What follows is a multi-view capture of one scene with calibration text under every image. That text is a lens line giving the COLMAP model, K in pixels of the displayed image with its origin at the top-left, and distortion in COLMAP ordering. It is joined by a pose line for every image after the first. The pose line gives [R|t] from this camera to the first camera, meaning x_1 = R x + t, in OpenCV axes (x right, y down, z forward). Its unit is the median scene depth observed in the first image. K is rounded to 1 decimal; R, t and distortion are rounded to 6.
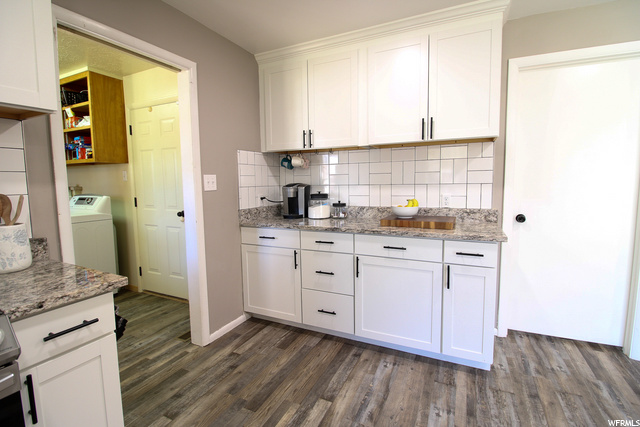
lens RADIAL K [[297.8, 0, 324.7], [0, 297.8, 208.6], [0, 0, 1]] dist [-0.014627, -0.004647]
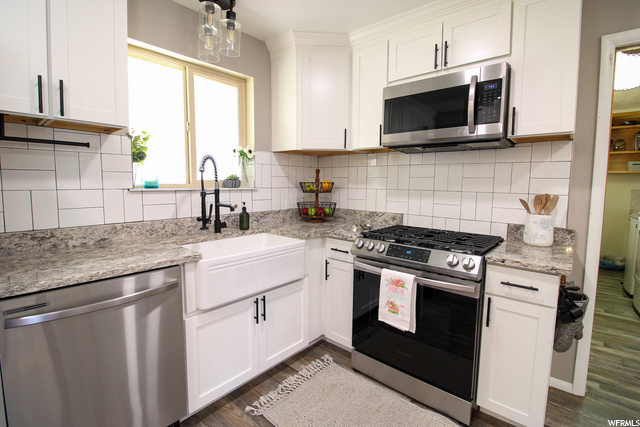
lens RADIAL K [[297.8, 0, 322.9], [0, 297.8, 203.9], [0, 0, 1]] dist [-0.014627, -0.004647]
pose [[-0.263003, 0.075336, -0.961849, 0.443832], [-0.098641, 0.989623, 0.104484, -0.030924], [0.959739, 0.122358, -0.252842, 0.211095]]
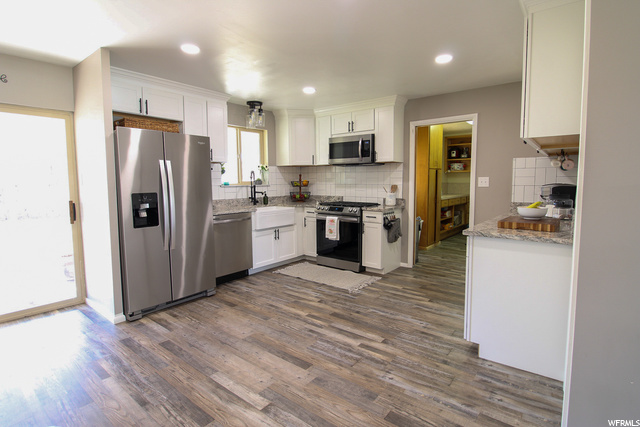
lens RADIAL K [[323.7, 0, 325.1], [0, 323.7, 203.2], [0, 0, 1]] dist [-0.008275, -0.001266]
pose [[-0.221009, 0.079878, -0.971995, 2.116261], [-0.082581, 0.991528, 0.100260, -0.108100], [0.971769, 0.102427, -0.212540, 0.747689]]
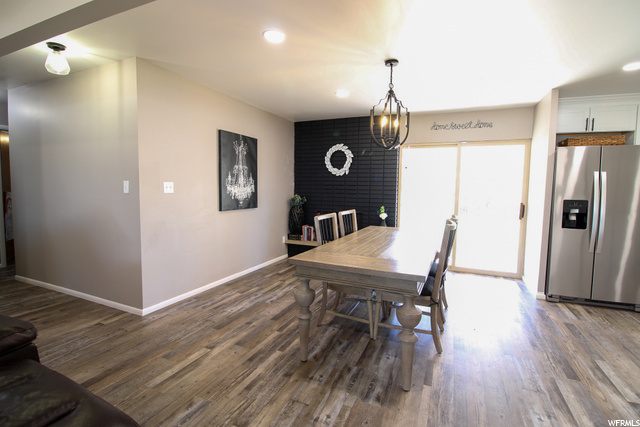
lens RADIAL K [[297.8, 0, 319.8], [0, 297.8, 215.3], [0, 0, 1]] dist [-0.014627, -0.004647]
pose [[-0.999573, -0.001815, -0.029151, 2.334471], [-0.007351, 0.981576, 0.190931, -0.159557], [0.028267, 0.191063, -0.981171, 1.253446]]
